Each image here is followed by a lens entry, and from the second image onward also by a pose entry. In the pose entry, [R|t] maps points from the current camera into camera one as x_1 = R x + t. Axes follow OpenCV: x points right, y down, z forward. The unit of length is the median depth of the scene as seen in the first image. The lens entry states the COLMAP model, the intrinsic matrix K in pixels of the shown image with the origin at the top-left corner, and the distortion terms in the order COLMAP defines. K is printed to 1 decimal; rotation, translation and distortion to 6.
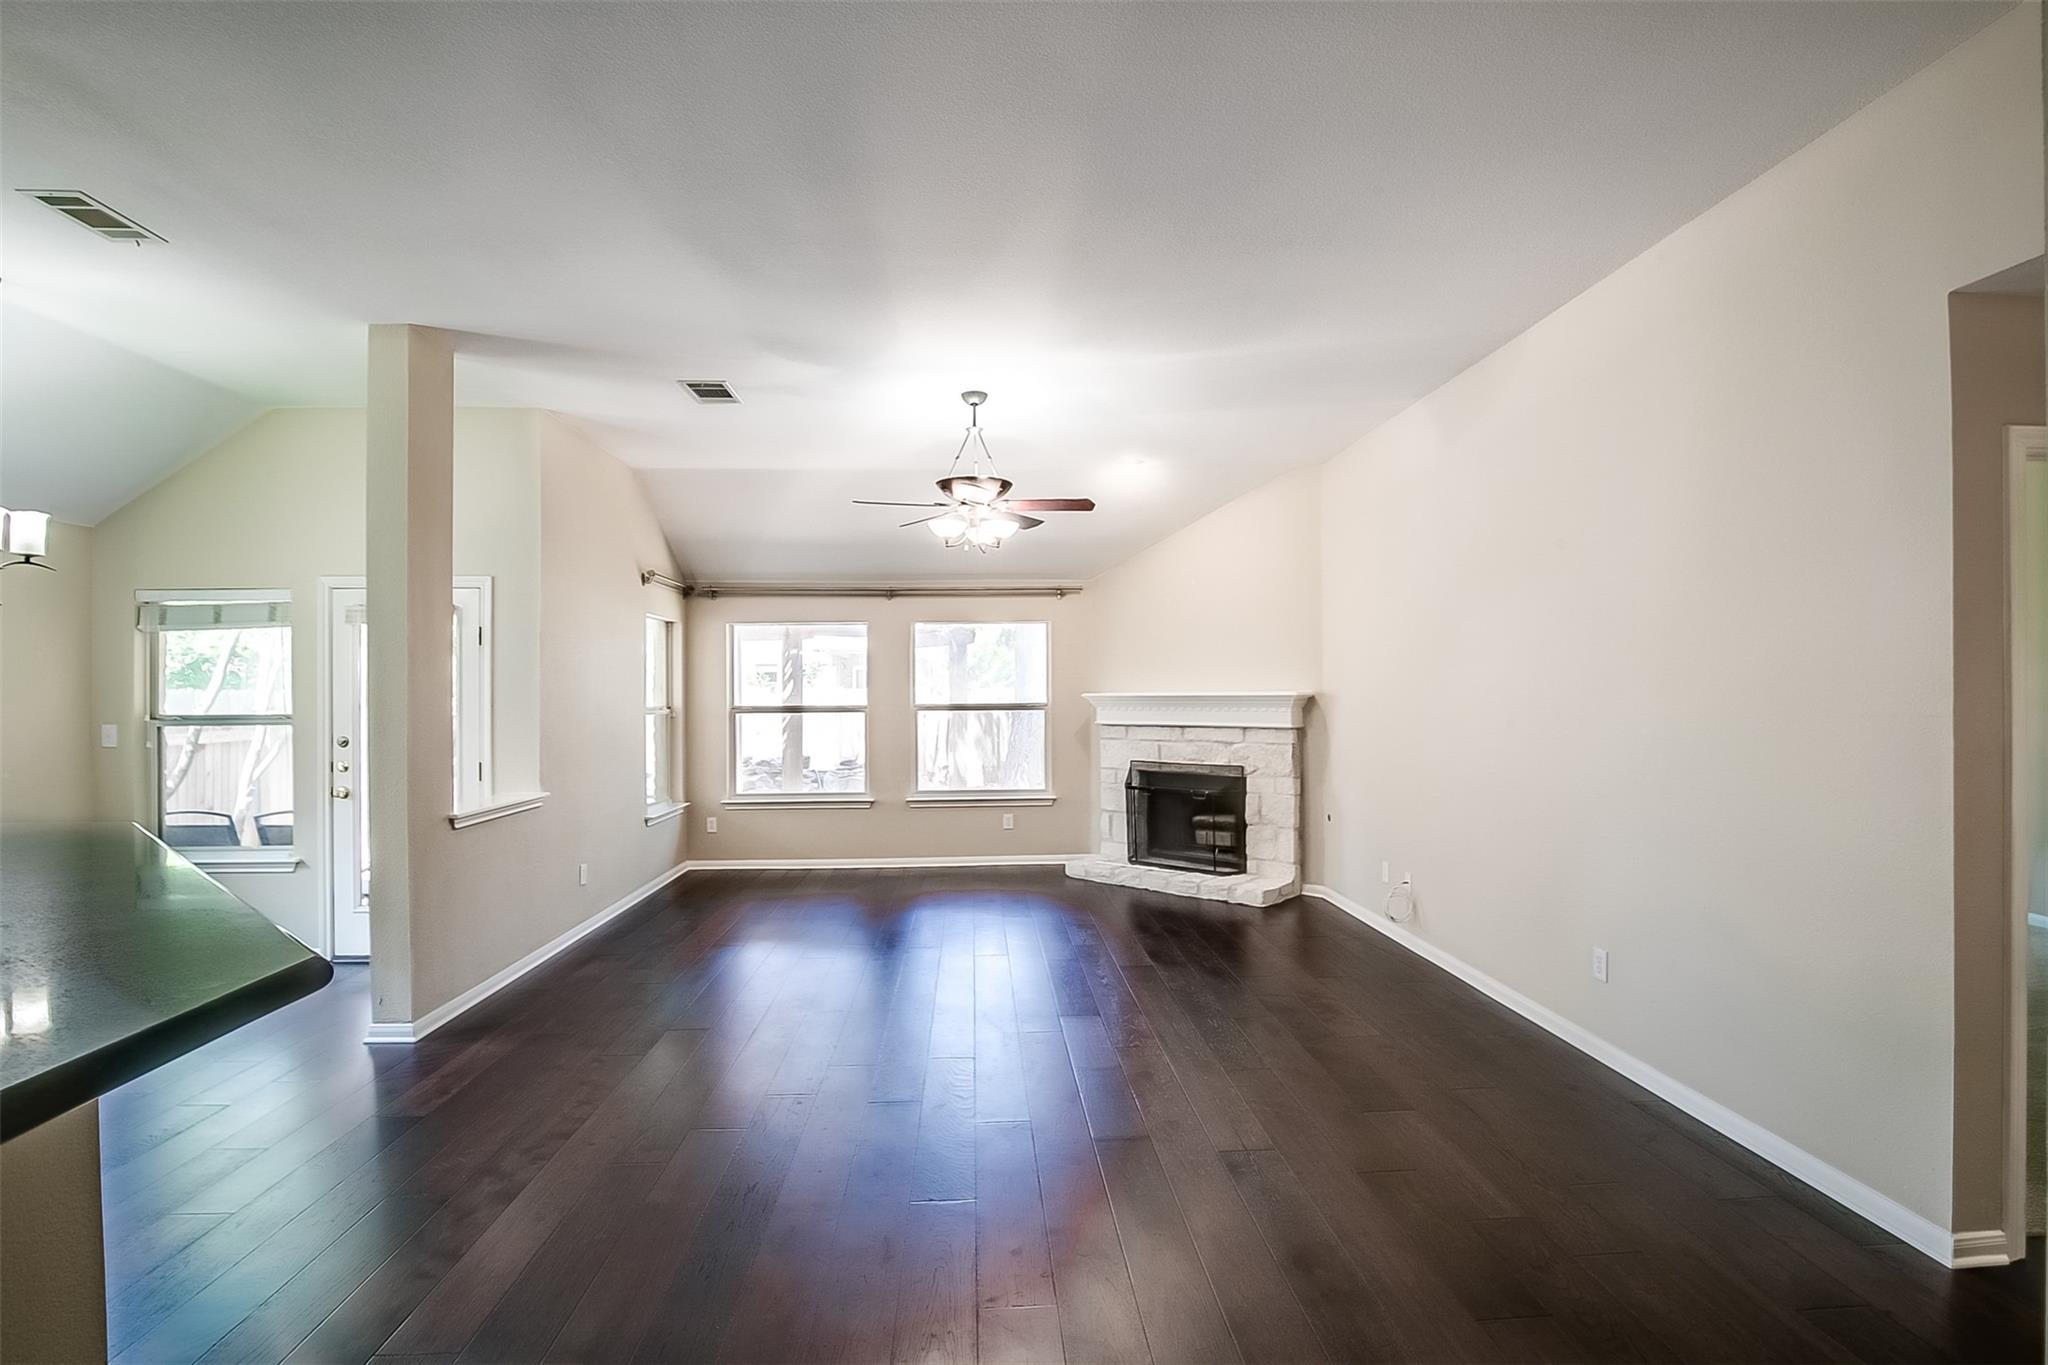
lens RADIAL K [[960.8, 0, 1028.8], [0, 960.8, 688.3], [0, 0, 1]] dist [-0.016839, 0.000506]
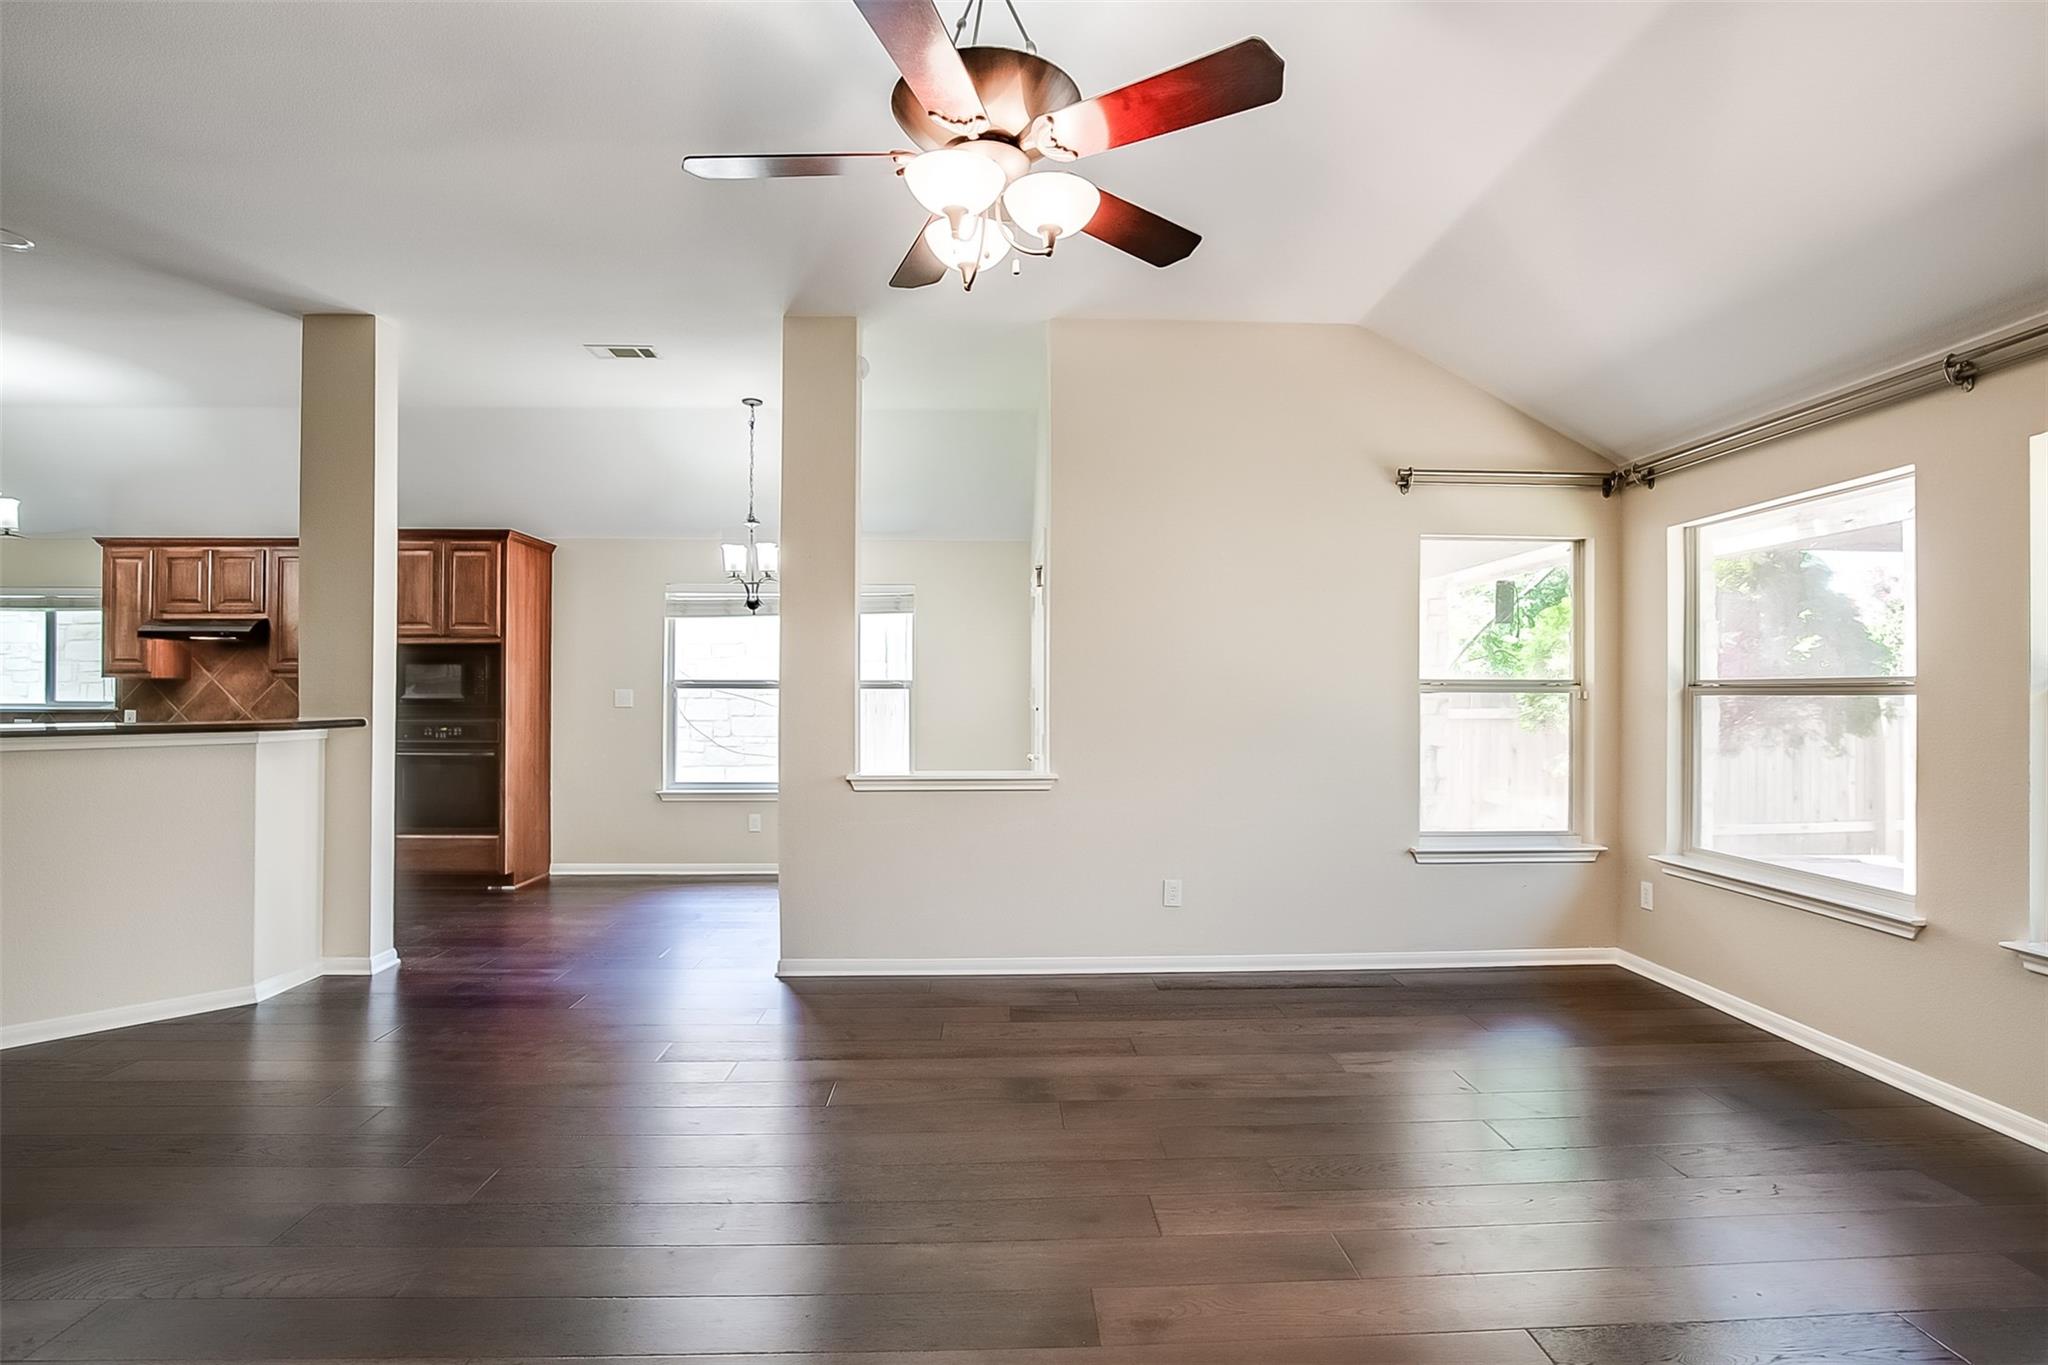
lens RADIAL K [[981.9, 0, 1024.0], [0, 981.9, 682.5], [0, 0, 1]] dist [-0.021496, 0.000828]
pose [[-0.026359, 0.000127, -0.999653, 0.264690], [0.004616, 0.999989, 0.000005, 0.020089], [0.999642, -0.004614, -0.026359, 0.733603]]
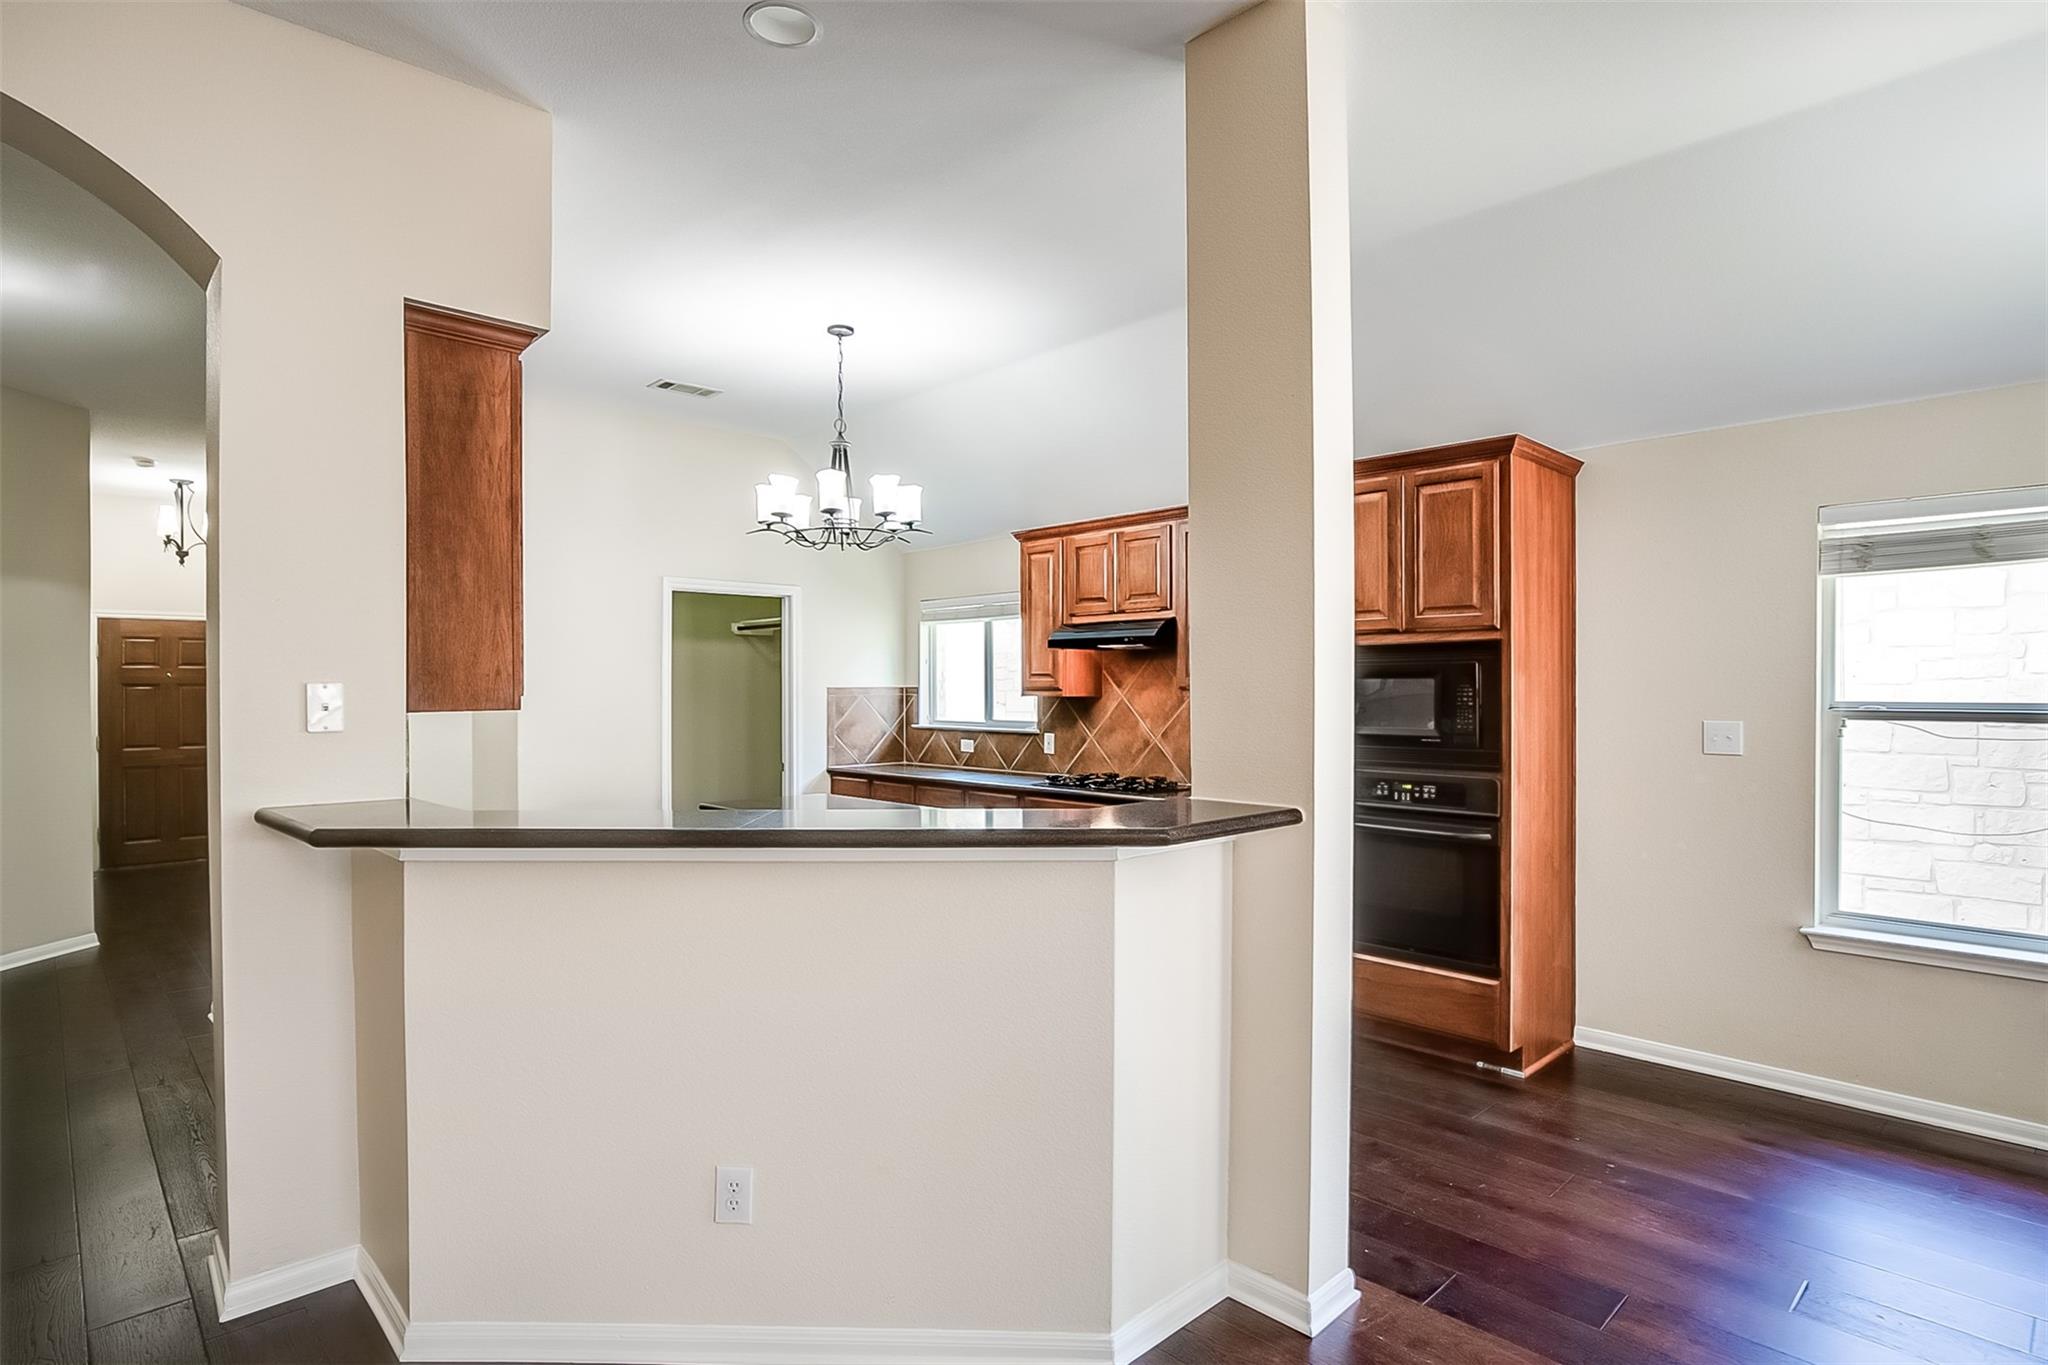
lens RADIAL K [[1058.2, 0, 1026.1], [0, 1058.2, 687.5], [0, 0, 1]] dist [-0.023109, -0.000248]
pose [[-0.758025, 0.011131, -0.652130, -0.071323], [0.012268, 0.999921, 0.002807, 0.002109], [0.652110, -0.005872, -0.758102, 0.486638]]
